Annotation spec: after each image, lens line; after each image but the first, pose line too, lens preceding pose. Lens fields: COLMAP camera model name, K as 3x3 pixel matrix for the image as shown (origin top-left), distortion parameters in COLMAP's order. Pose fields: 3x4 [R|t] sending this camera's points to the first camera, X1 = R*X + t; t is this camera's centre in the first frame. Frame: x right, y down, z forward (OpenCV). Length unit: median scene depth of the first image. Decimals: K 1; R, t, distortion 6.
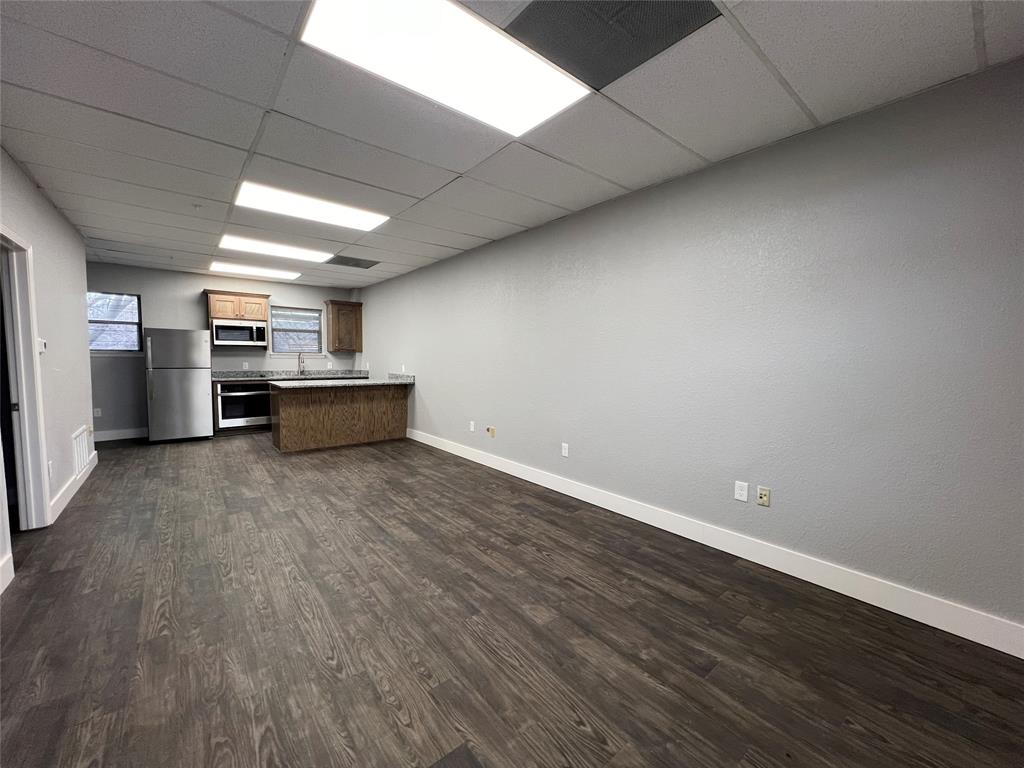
lens RADIAL K [[408.1, 0, 515.0], [0, 408.1, 385.5], [0, 0, 1]] dist [-0.001890, 0.000066]
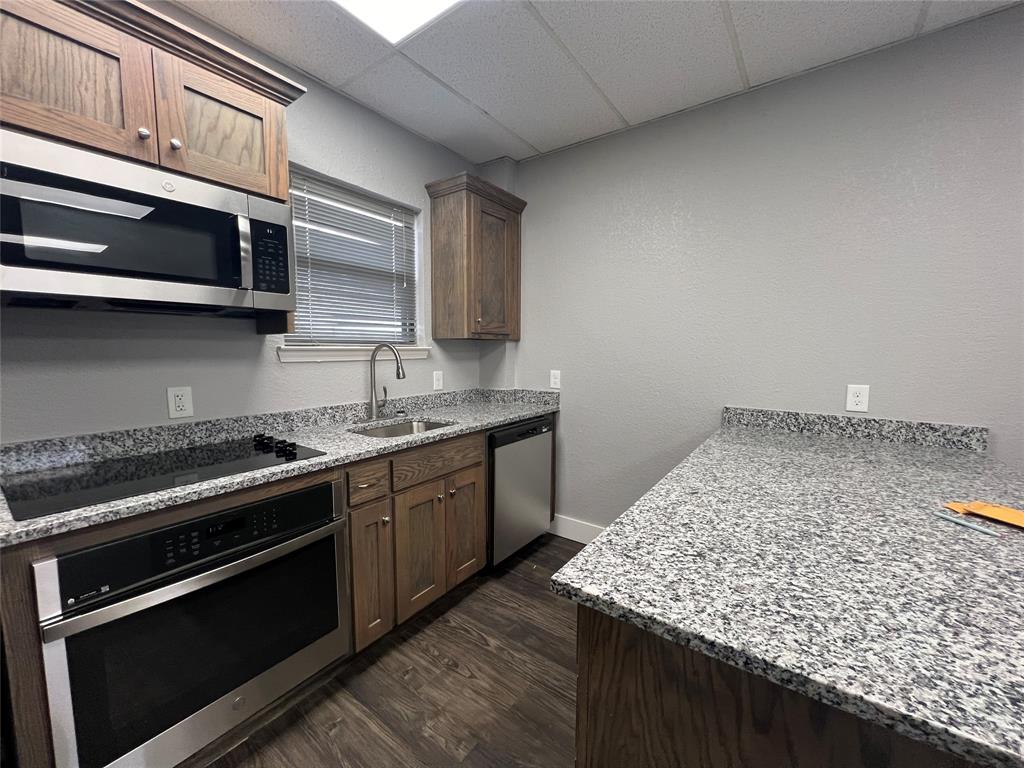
lens RADIAL K [[408.1, 0, 515.0], [0, 408.1, 385.5], [0, 0, 1]] dist [-0.001890, 0.000066]
pose [[0.968006, -0.031514, 0.248941, -0.841318], [0.025765, 0.999321, 0.026320, -0.091701], [-0.249602, -0.019064, 0.968161, 1.151783]]
